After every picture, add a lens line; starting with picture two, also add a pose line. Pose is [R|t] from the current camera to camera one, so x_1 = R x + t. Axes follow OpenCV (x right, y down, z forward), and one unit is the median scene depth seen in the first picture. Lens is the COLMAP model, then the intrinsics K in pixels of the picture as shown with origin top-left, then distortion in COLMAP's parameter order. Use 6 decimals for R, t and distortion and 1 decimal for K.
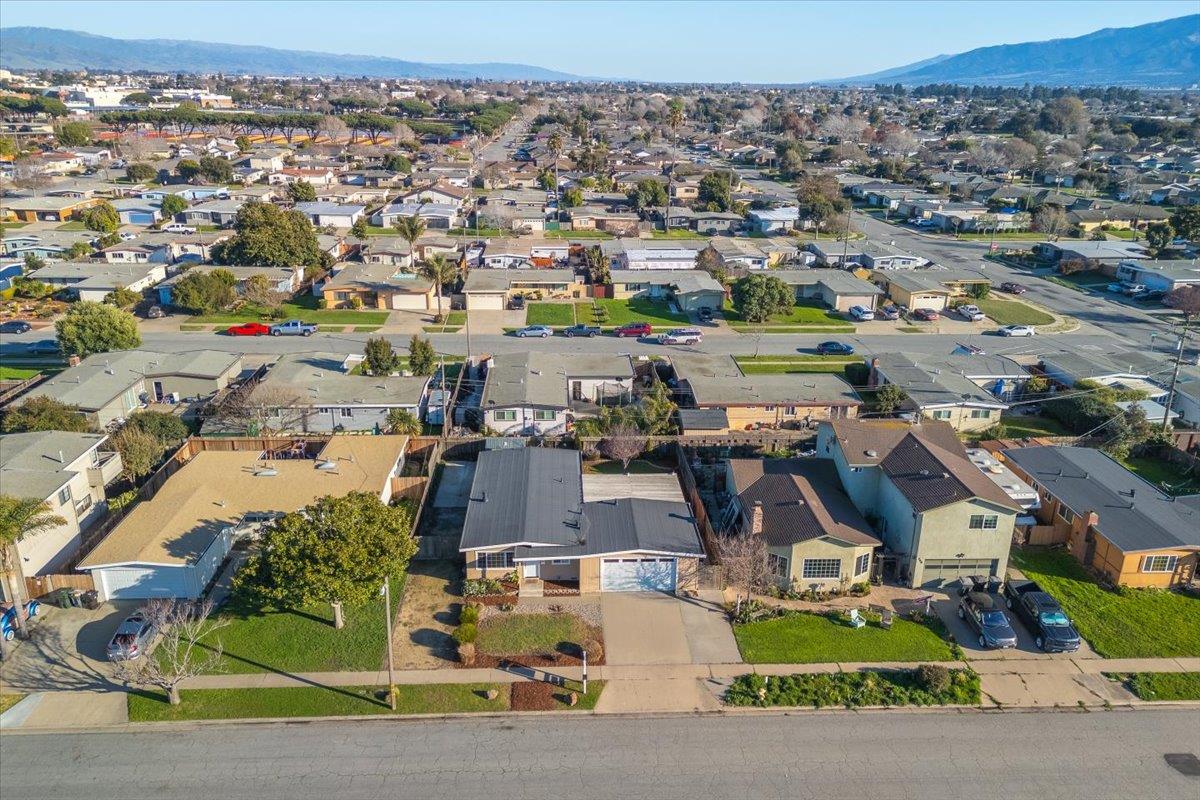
lens RADIAL K [[874.3, 0, 593.4], [0, 874.3, 395.7], [0, 0, 1]] dist [0.083319, -0.080630]
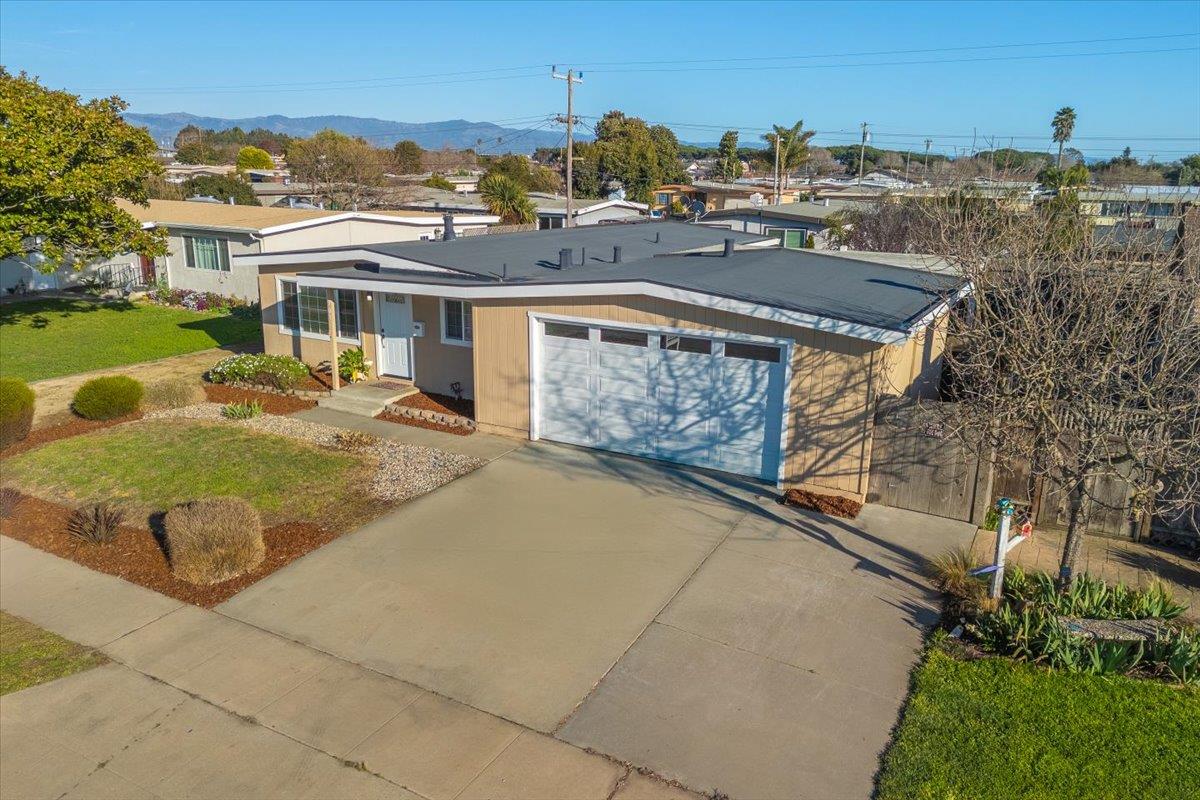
lens RADIAL K [[874.5, 0, 597.3], [0, 874.5, 400.2], [0, 0, 1]] dist [0.042692, -0.008002]
pose [[0.849302, 0.139603, -0.509114, 0.122331], [-0.185764, 0.981752, -0.040688, 0.152447], [0.494143, 0.129132, 0.859737, 0.526919]]
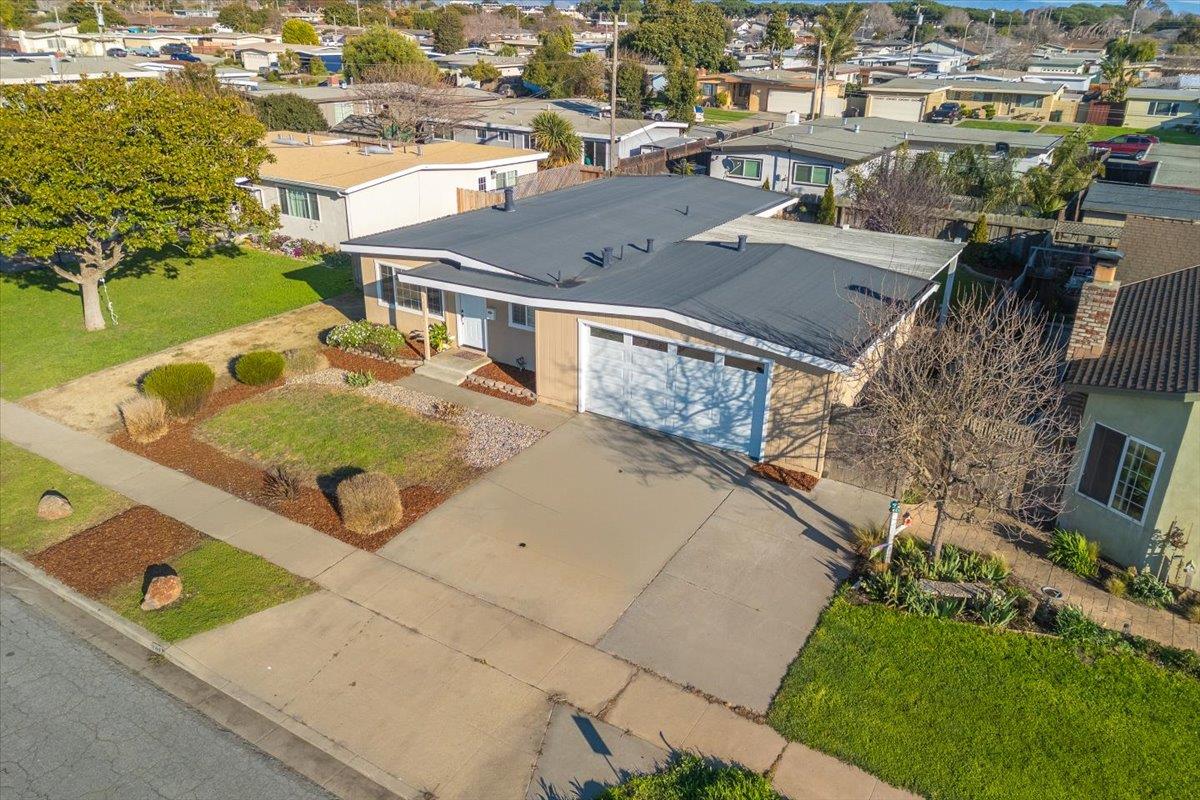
lens RADIAL K [[874.3, 0, 593.4], [0, 874.3, 395.7], [0, 0, 1]] dist [0.083319, -0.080630]
pose [[0.820002, 0.229164, -0.524481, 0.151027], [-0.197274, 0.973358, 0.116866, 0.118567], [0.537289, 0.007636, 0.843363, 0.469930]]
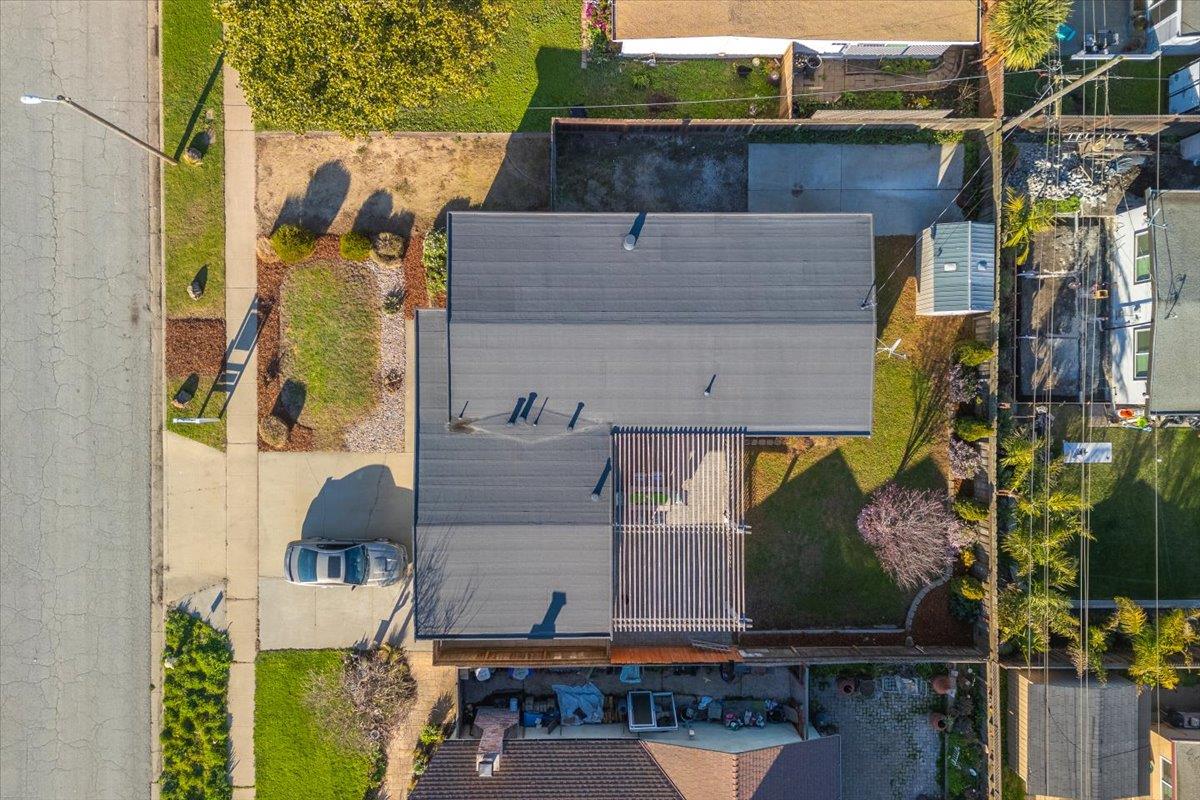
lens RADIAL K [[874.3, 0, 593.4], [0, 874.3, 395.7], [0, 0, 1]] dist [0.083319, -0.080630]
pose [[-0.044088, 0.999027, -0.000818, -0.025528], [-0.357205, -0.014999, 0.933905, -0.272868], [0.932985, 0.041466, 0.357519, 0.613915]]
